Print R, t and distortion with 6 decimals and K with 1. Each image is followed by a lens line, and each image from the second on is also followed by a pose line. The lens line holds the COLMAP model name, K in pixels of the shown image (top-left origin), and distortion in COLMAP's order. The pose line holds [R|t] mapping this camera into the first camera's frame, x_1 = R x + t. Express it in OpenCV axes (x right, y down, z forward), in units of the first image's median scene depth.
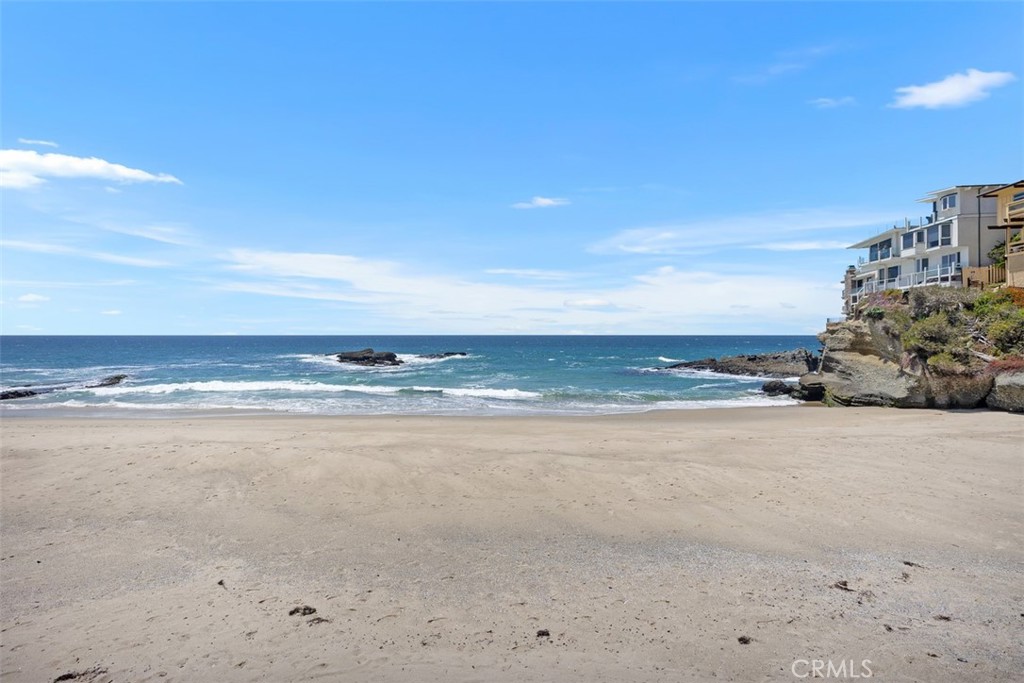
lens RADIAL K [[460.3, 0, 512.0], [0, 460.3, 341.5], [0, 0, 1]] dist [0.002760, 0.000212]
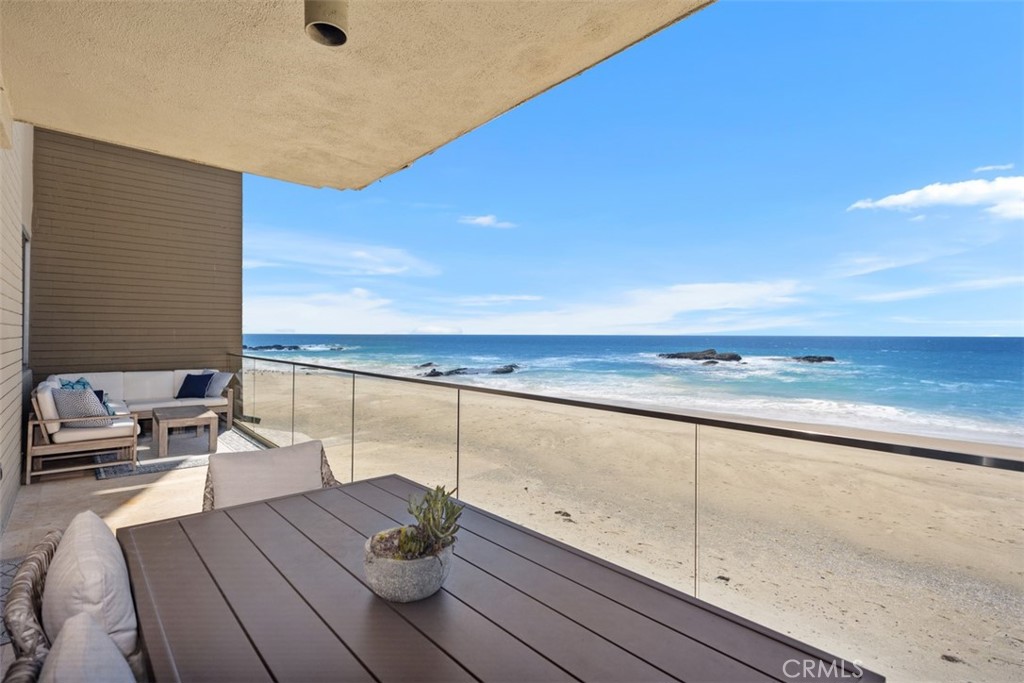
lens RADIAL K [[460.3, 0, 512.0], [0, 460.3, 341.5], [0, 0, 1]] dist [0.002760, 0.000212]
pose [[0.759389, 0.013035, -0.650507, 0.237432], [-0.012806, 0.999905, 0.005087, 0.008983], [0.650511, 0.004467, 0.759483, -0.155321]]
